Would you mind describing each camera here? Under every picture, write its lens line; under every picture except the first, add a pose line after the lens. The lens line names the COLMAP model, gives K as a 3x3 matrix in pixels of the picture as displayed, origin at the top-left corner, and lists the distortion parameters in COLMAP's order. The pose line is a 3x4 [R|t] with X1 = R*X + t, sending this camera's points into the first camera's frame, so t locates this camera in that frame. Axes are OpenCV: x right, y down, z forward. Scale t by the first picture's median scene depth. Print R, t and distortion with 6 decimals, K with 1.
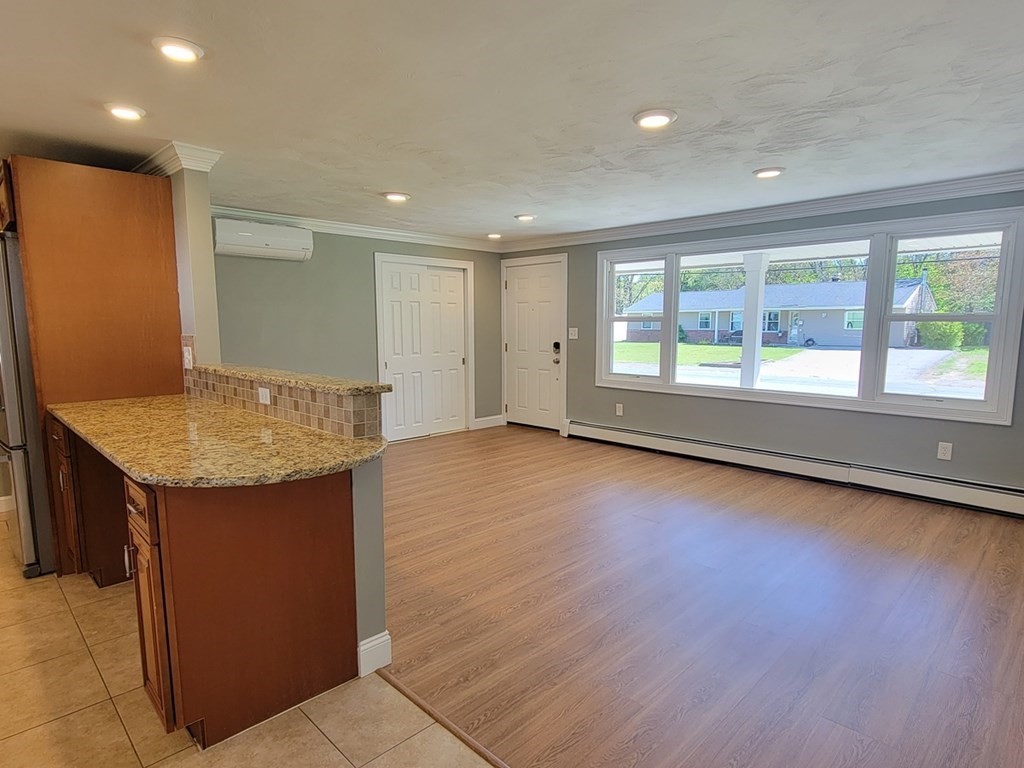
lens RADIAL K [[572.9, 0, 509.0], [0, 572.9, 398.2], [0, 0, 1]] dist [-0.001688, -0.000773]
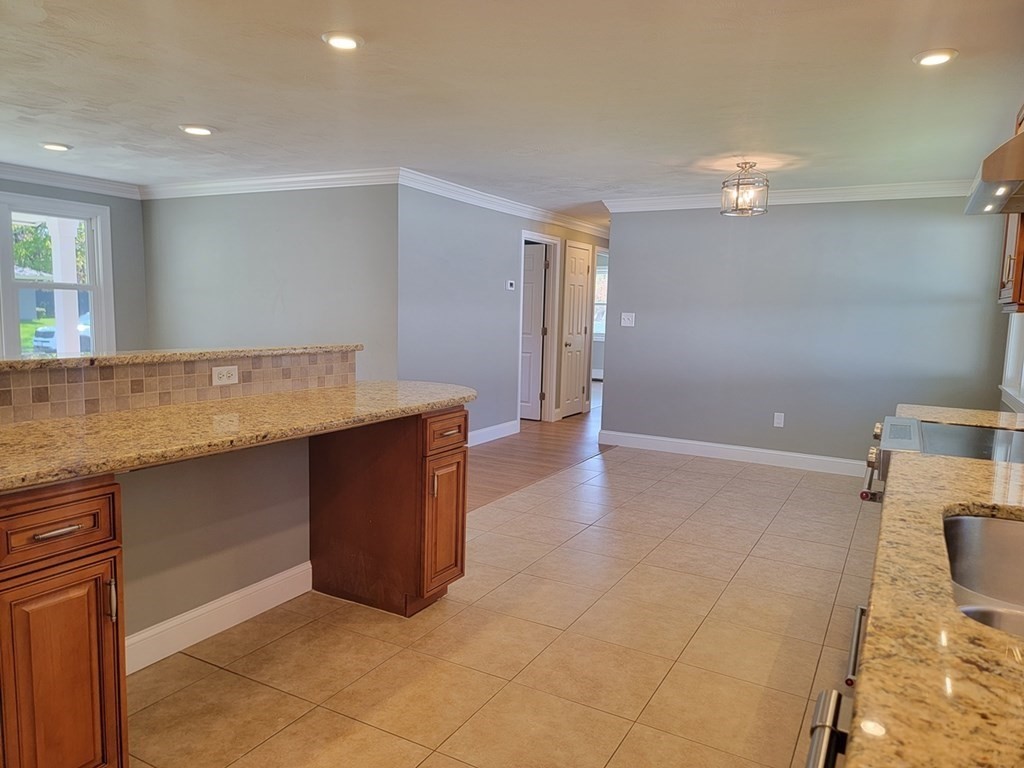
lens RADIAL K [[711.4, 0, 515.9], [0, 711.4, 393.3], [0, 0, 1]] dist [0.071861, -0.045828]
pose [[-0.286458, -0.120714, 0.950458, -0.759954], [0.096636, 0.983332, 0.154014, -0.048779], [-0.953207, 0.135967, -0.270018, 0.425602]]
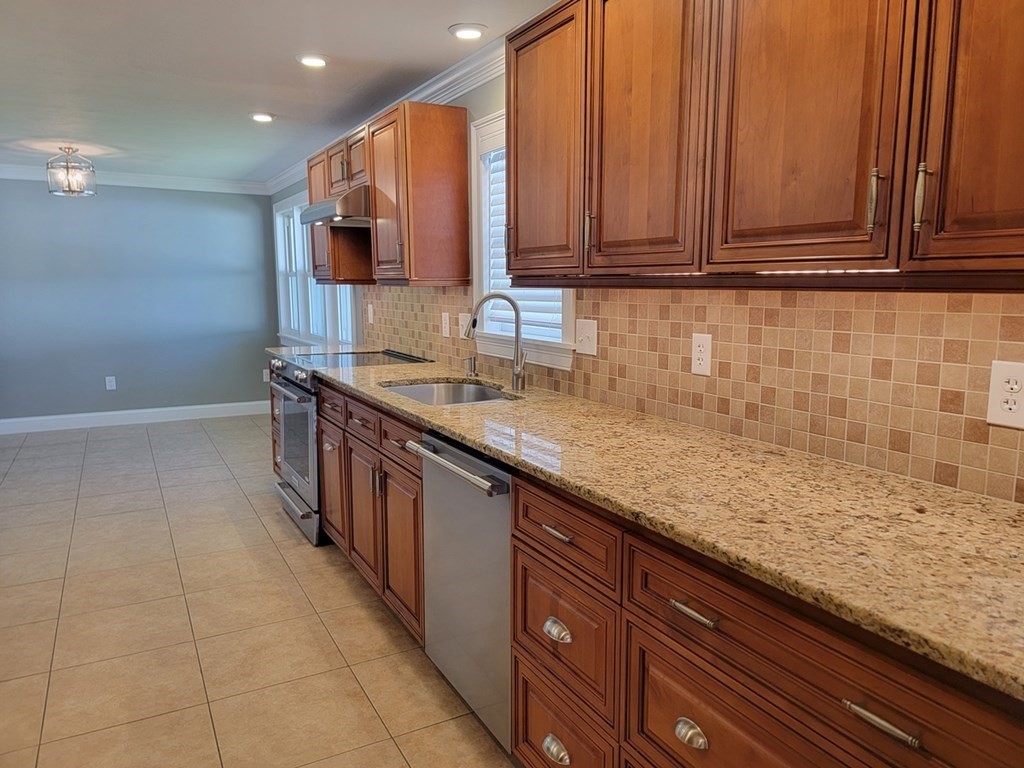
lens RADIAL K [[716.2, 0, 493.0], [0, 716.2, 381.6], [0, 0, 1]] dist [0.083231, -0.047426]
pose [[-0.955144, -0.034877, 0.294080, -0.803187], [0.044715, 0.964670, 0.259637, -0.092644], [-0.292745, 0.261141, -0.919840, 0.697108]]
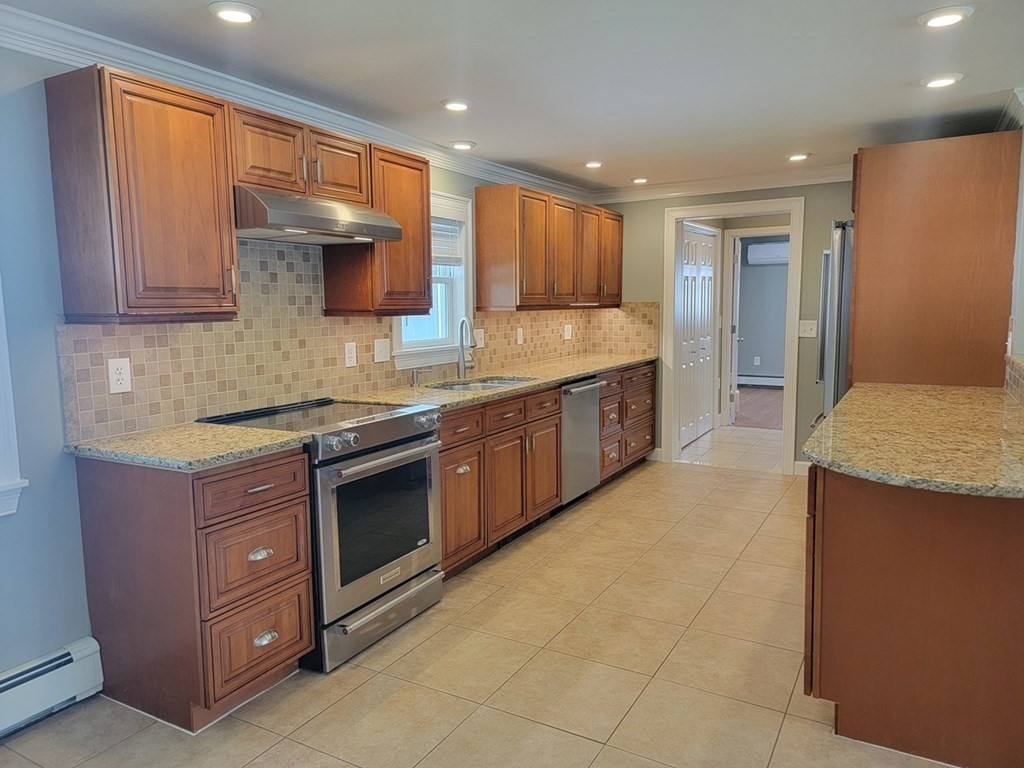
lens RADIAL K [[709.1, 0, 512.0], [0, 709.1, 384.0], [0, 0, 1]] dist [0.095105, -0.087247]
pose [[0.266192, 0.108262, -0.957821, 0.161722], [-0.110382, 0.990560, 0.081286, -0.012865], [0.957579, 0.084088, 0.275629, 0.017066]]
